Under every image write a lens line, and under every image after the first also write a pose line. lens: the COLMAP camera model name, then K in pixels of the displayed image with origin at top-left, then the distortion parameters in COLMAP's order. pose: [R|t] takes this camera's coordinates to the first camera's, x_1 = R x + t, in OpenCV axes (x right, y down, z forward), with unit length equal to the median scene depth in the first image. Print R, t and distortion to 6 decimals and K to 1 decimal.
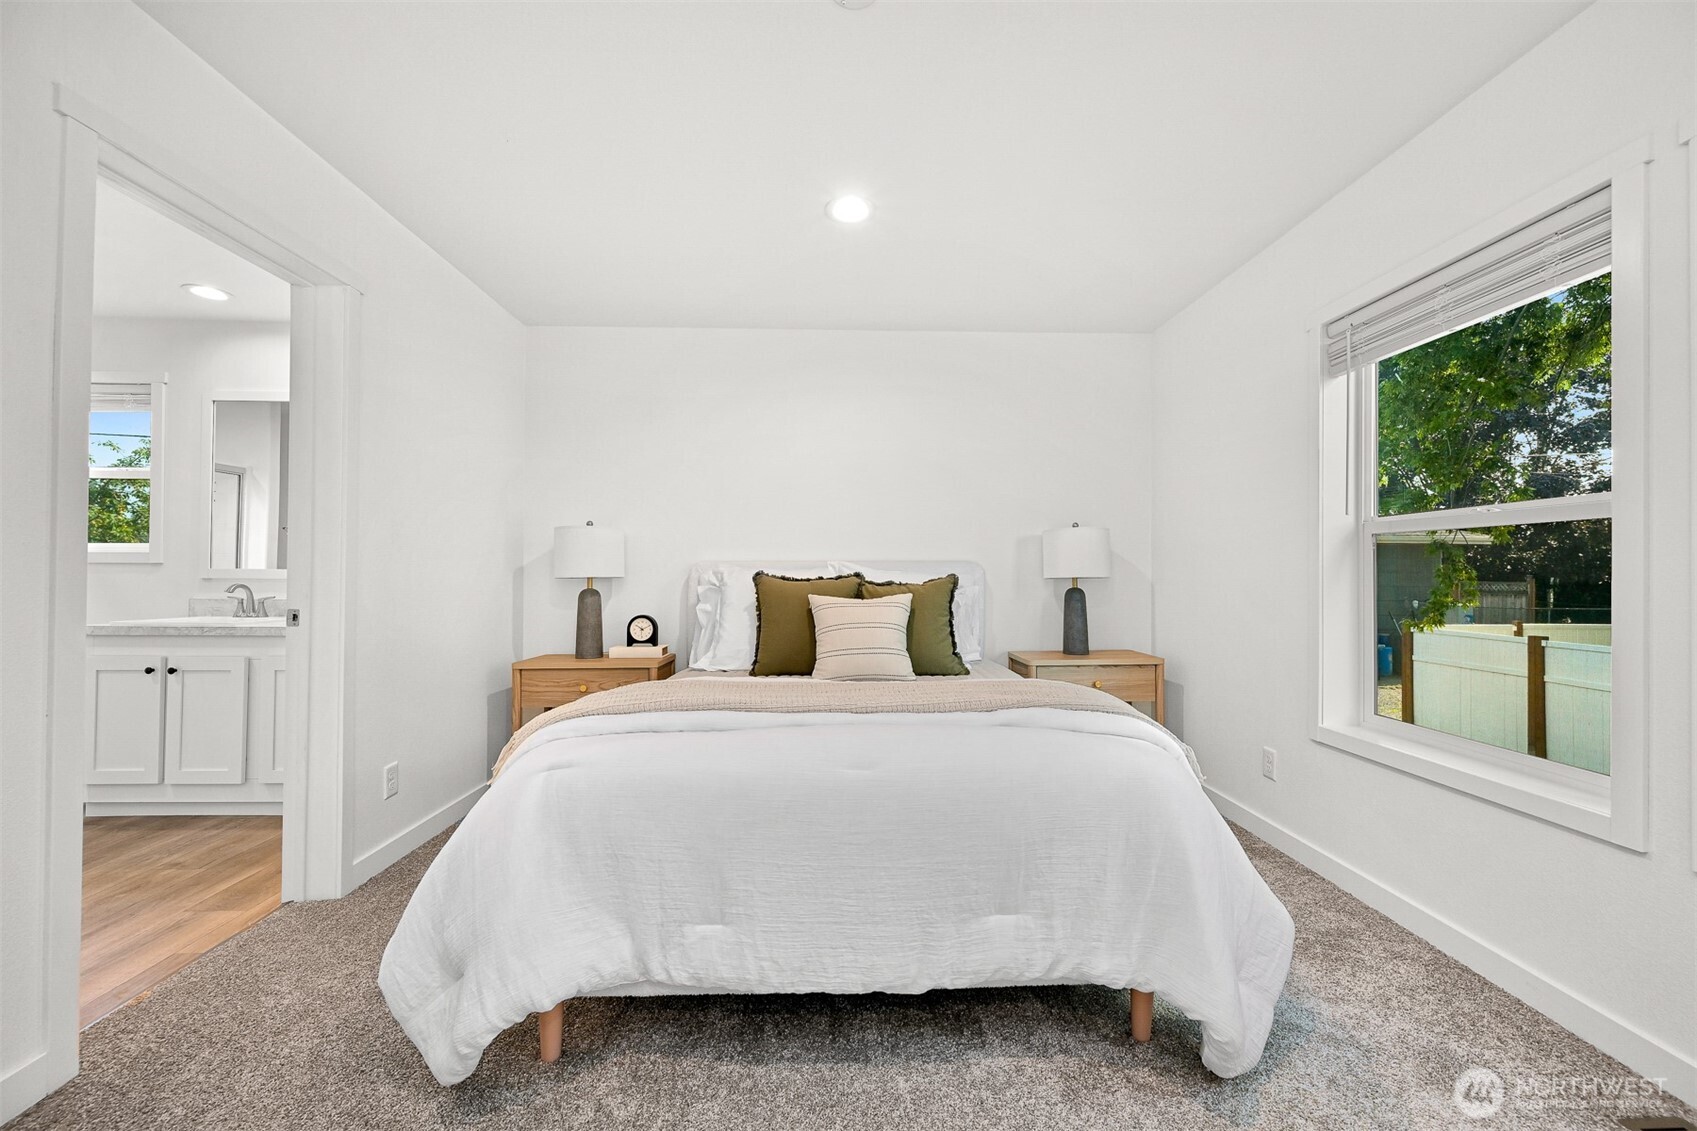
lens RADIAL K [[657.5, 0, 848.5], [0, 657.5, 565.5], [0, 0, 1]] dist [0.001993, 0.000034]
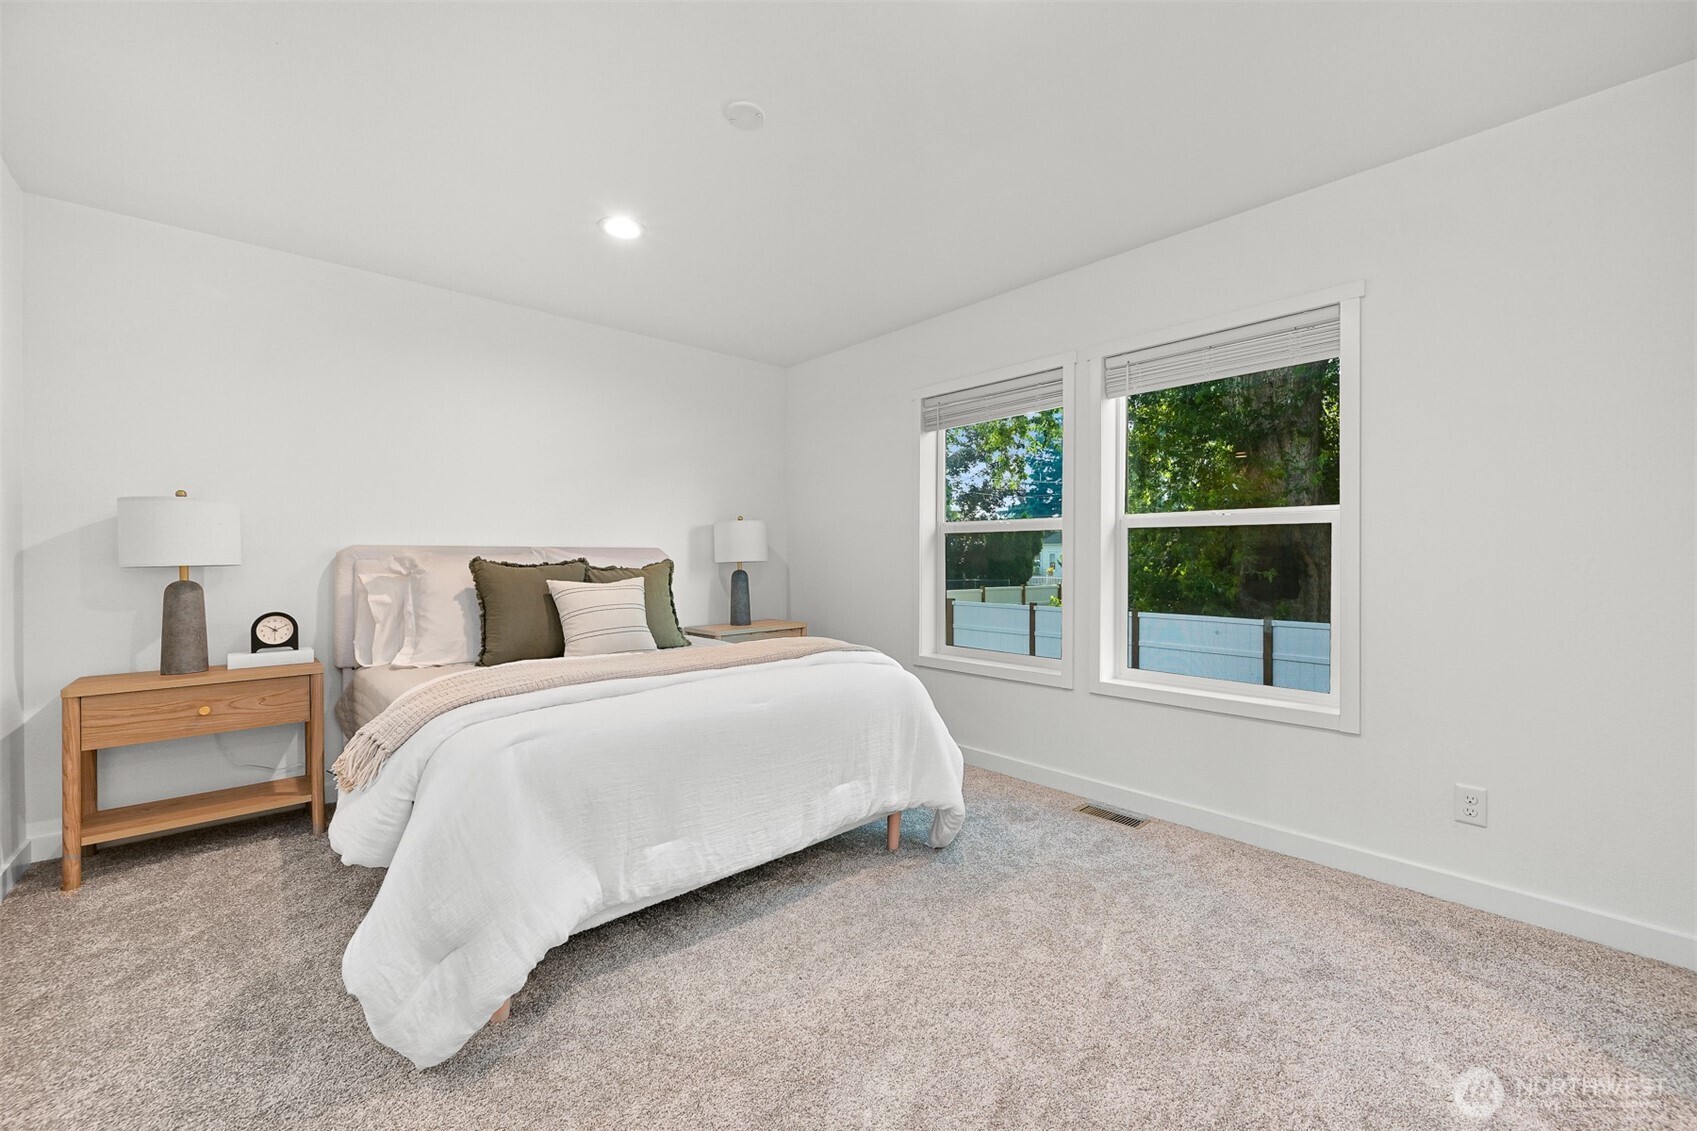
lens RADIAL K [[677.1, 0, 849.7], [0, 677.1, 553.8], [0, 0, 1]] dist [-0.000191, -0.000382]
pose [[0.761844, -0.000315, 0.647761, -0.379450], [-0.004283, 0.999976, 0.005523, -0.004302], [-0.647747, -0.006982, 0.761824, -0.097407]]
